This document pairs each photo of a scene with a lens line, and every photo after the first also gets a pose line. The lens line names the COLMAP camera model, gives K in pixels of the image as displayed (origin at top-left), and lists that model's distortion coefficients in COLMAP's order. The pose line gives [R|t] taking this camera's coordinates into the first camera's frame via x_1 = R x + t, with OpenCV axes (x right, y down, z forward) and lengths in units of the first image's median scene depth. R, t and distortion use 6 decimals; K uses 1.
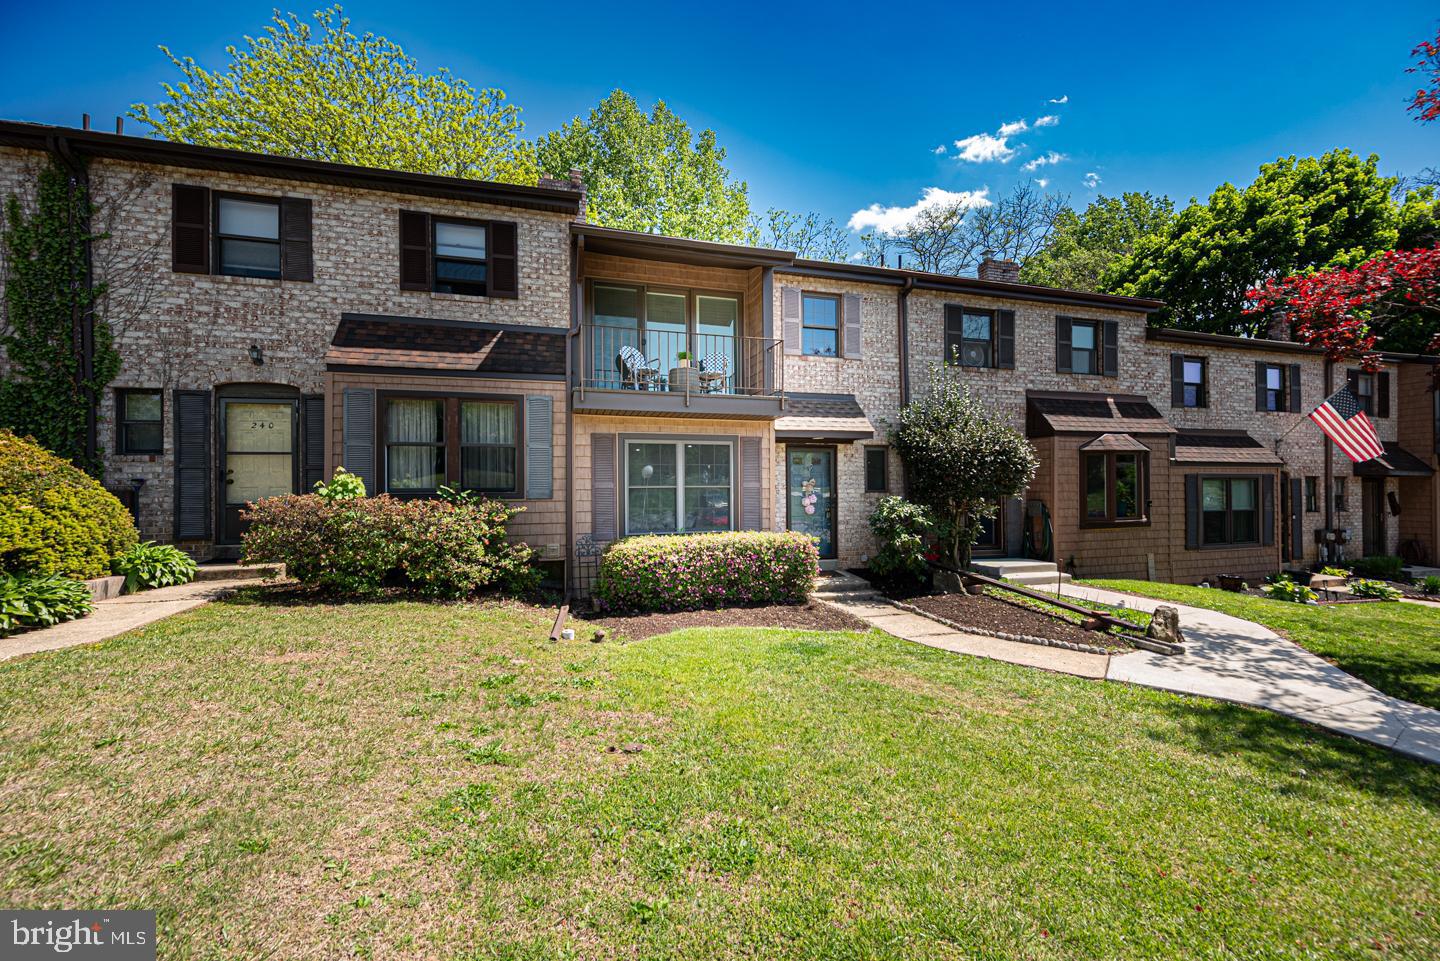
lens RADIAL K [[558.8, 0, 710.8], [0, 558.8, 477.5], [0, 0, 1]] dist [-0.002672, -0.000193]
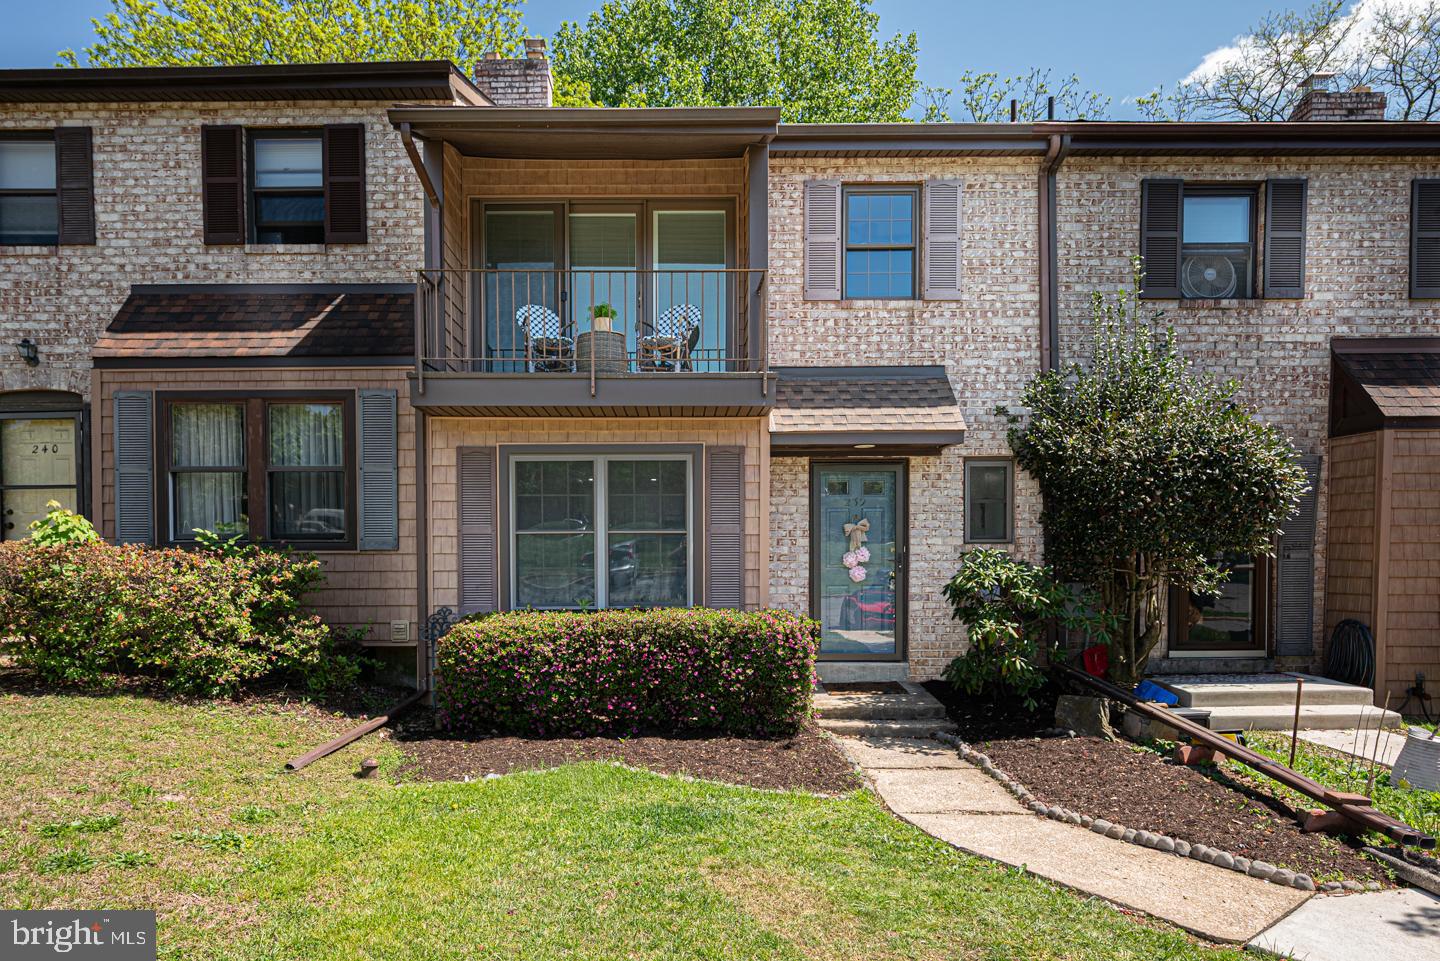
lens RADIAL K [[843.9, 0, 720.0], [0, 843.9, 562.9], [0, 0, 1]] dist [-0.003373, 0.000829]
pose [[0.961137, 0.006186, -0.276001, 0.337642], [0.003335, 0.999416, 0.034014, 0.020508], [0.276051, -0.033612, 0.960555, 0.168648]]
